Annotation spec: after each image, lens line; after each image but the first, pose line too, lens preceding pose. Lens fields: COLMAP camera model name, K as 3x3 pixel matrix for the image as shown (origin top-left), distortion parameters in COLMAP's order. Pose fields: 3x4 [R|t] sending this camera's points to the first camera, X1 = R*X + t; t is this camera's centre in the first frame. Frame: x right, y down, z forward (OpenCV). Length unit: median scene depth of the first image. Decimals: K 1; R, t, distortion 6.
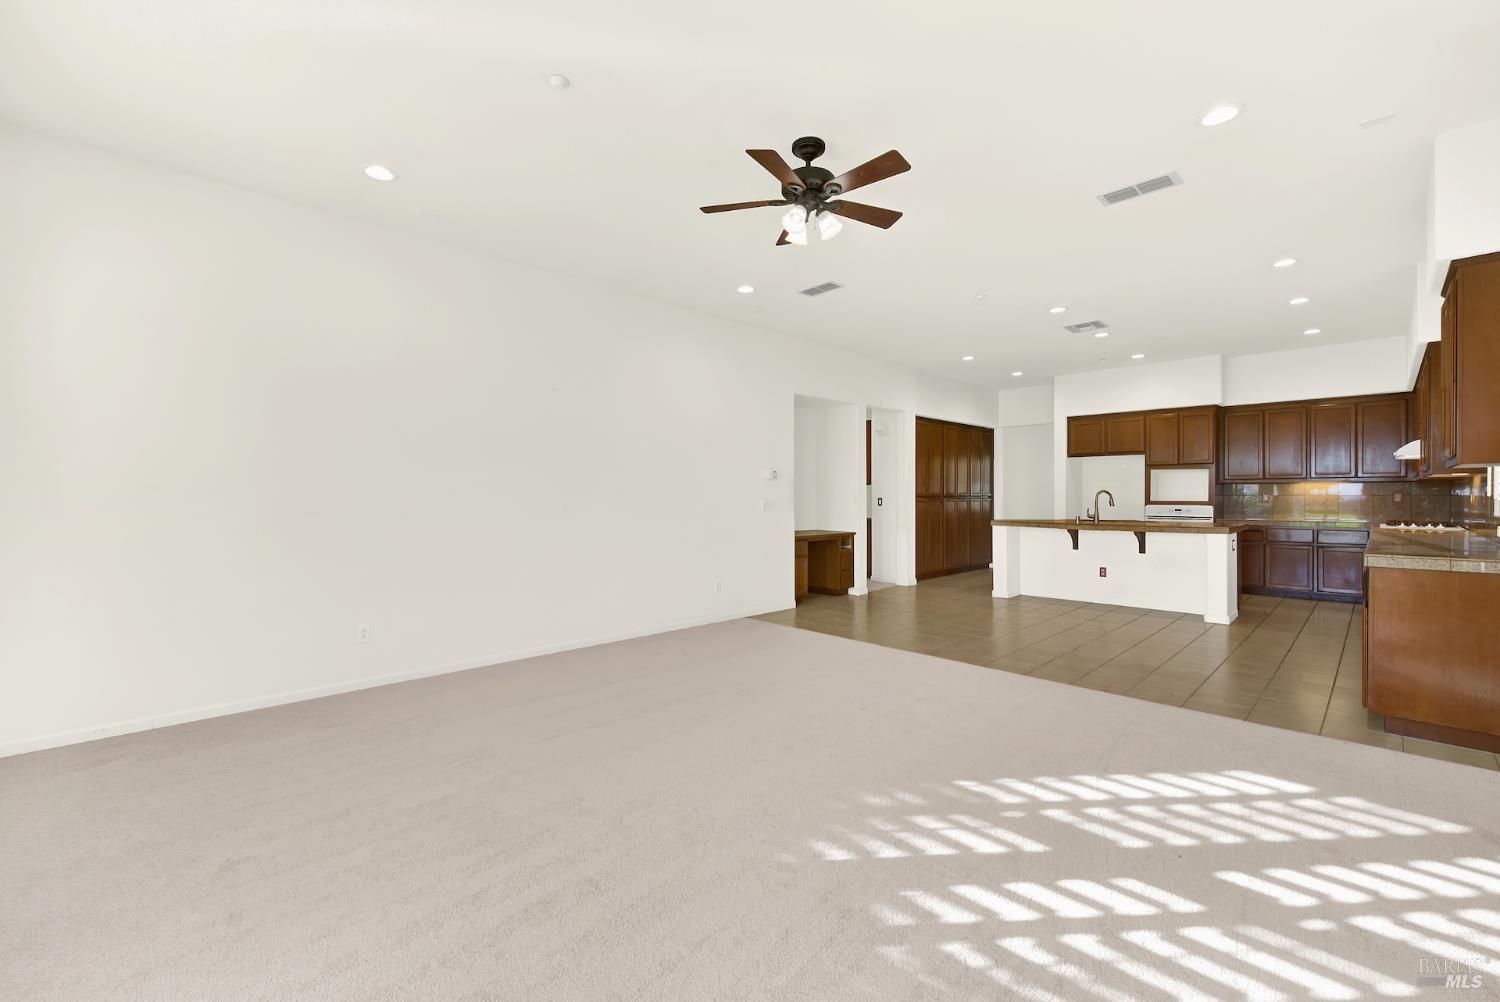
lens RADIAL K [[623.8, 0, 760.2], [0, 623.8, 496.5], [0, 0, 1]] dist [0.000219, -0.000058]
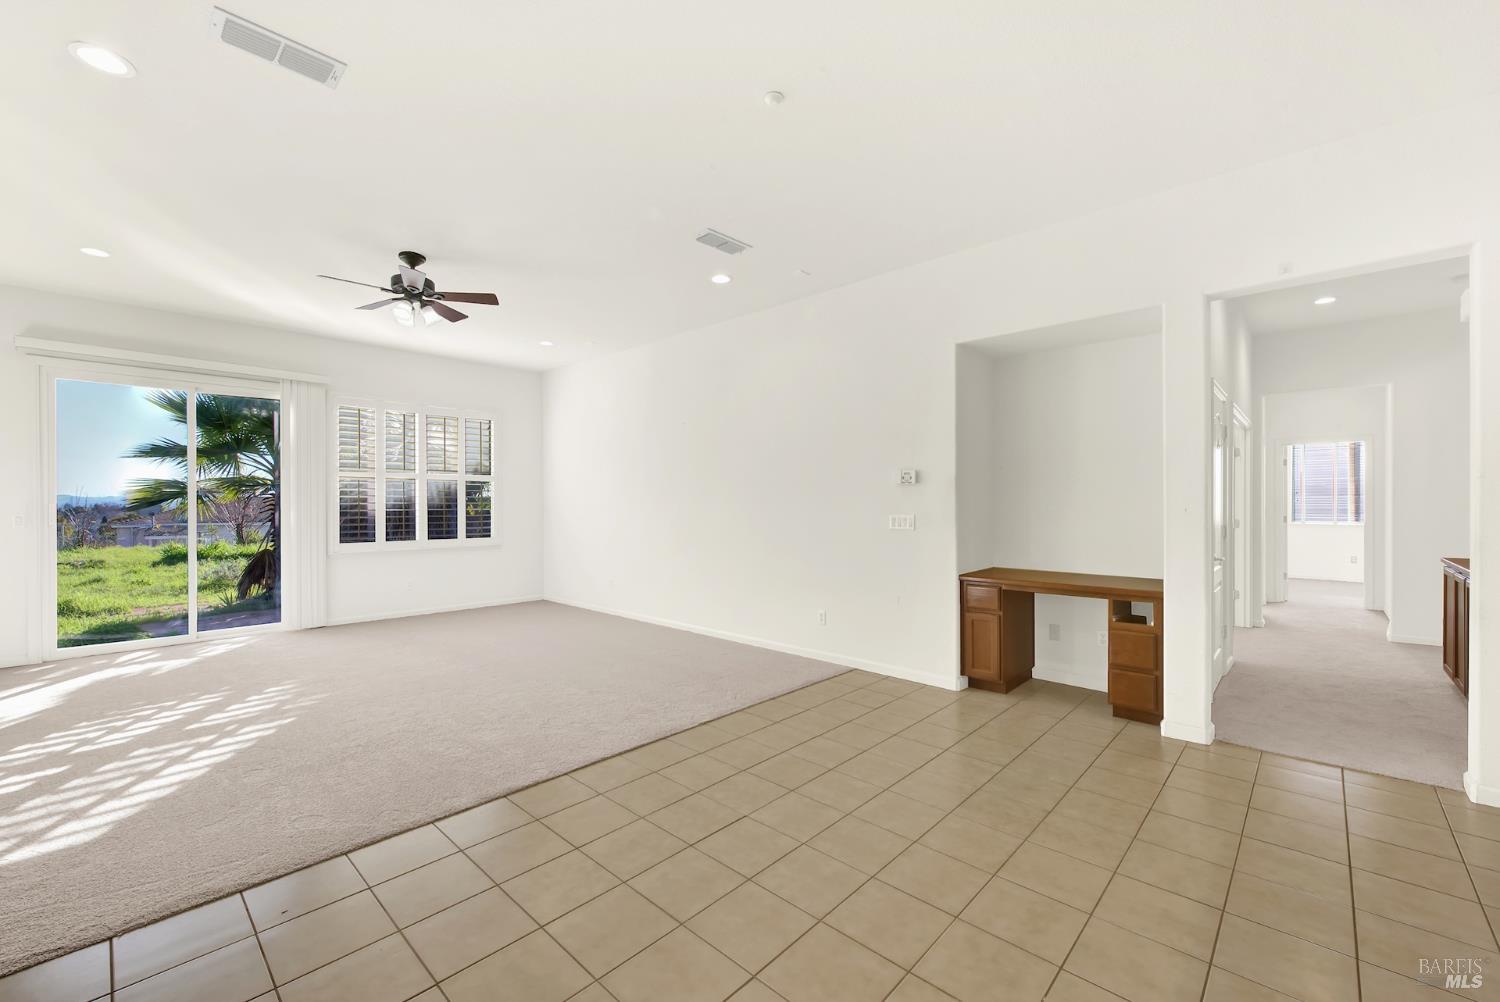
lens RADIAL K [[617.8, 0, 714.2], [0, 617.8, 507.6], [0, 0, 1]] dist [0.000062, 0.000000]
pose [[0.010780, 0.001500, -0.999941, 1.838211], [0.000088, 0.999999, 0.001501, -0.008904], [0.999942, -0.000104, 0.010780, 2.085074]]
